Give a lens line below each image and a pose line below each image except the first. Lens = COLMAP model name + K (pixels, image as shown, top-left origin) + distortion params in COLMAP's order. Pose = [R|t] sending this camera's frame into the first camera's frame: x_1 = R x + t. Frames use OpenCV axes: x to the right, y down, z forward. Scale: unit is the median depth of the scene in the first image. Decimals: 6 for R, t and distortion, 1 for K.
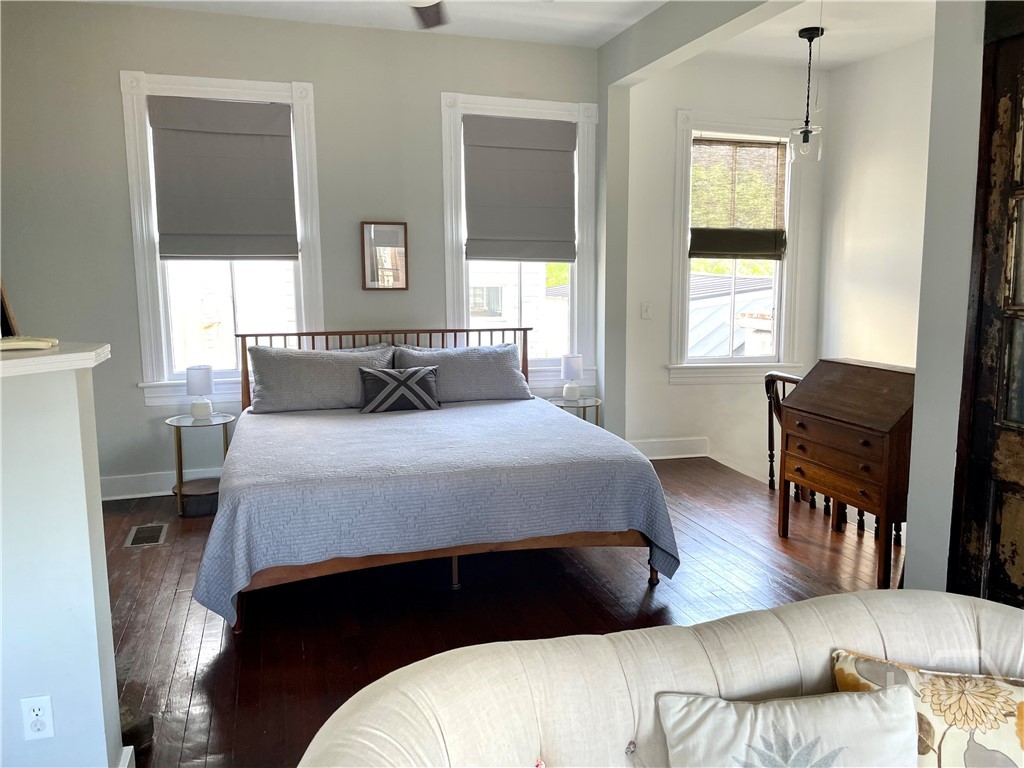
lens RADIAL K [[773.7, 0, 512.0], [0, 773.7, 375.6], [0, 0, 1]] dist [0.092146, -0.120950]
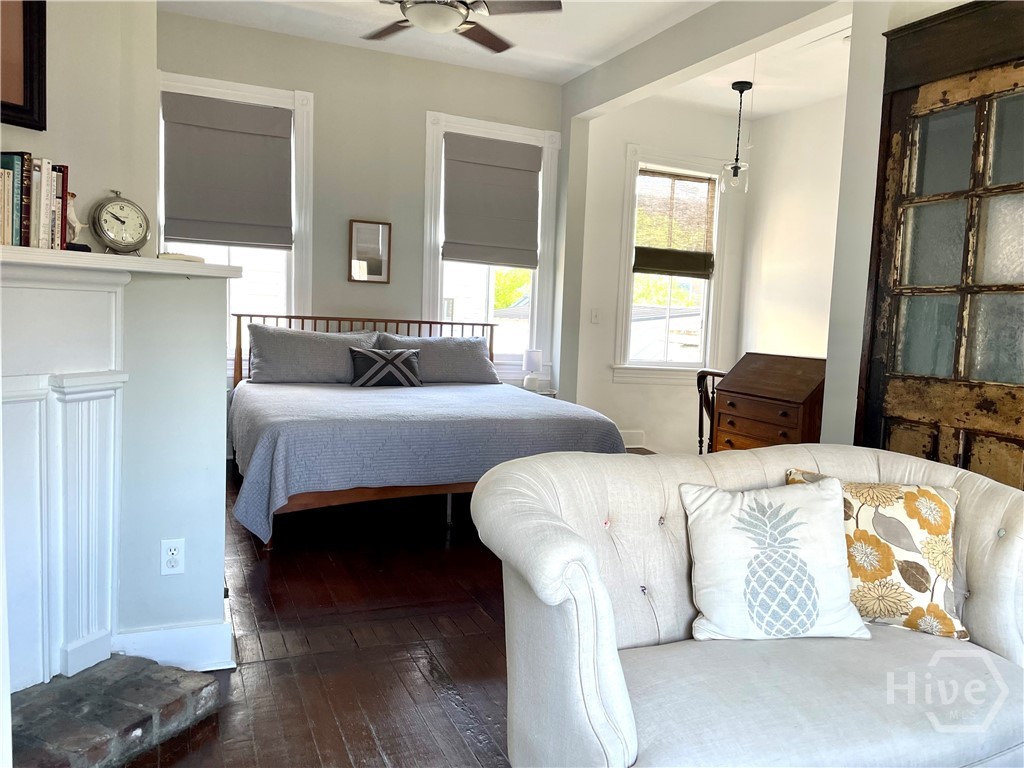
lens RADIAL K [[773.7, 0, 520.1], [0, 773.7, 380.8], [0, 0, 1]] dist [0.092146, -0.120950]
pose [[0.991889, 0.036070, 0.121885, -0.084002], [-0.031018, 0.998589, -0.043102, 0.074450], [-0.123268, 0.038972, 0.991608, -0.125337]]
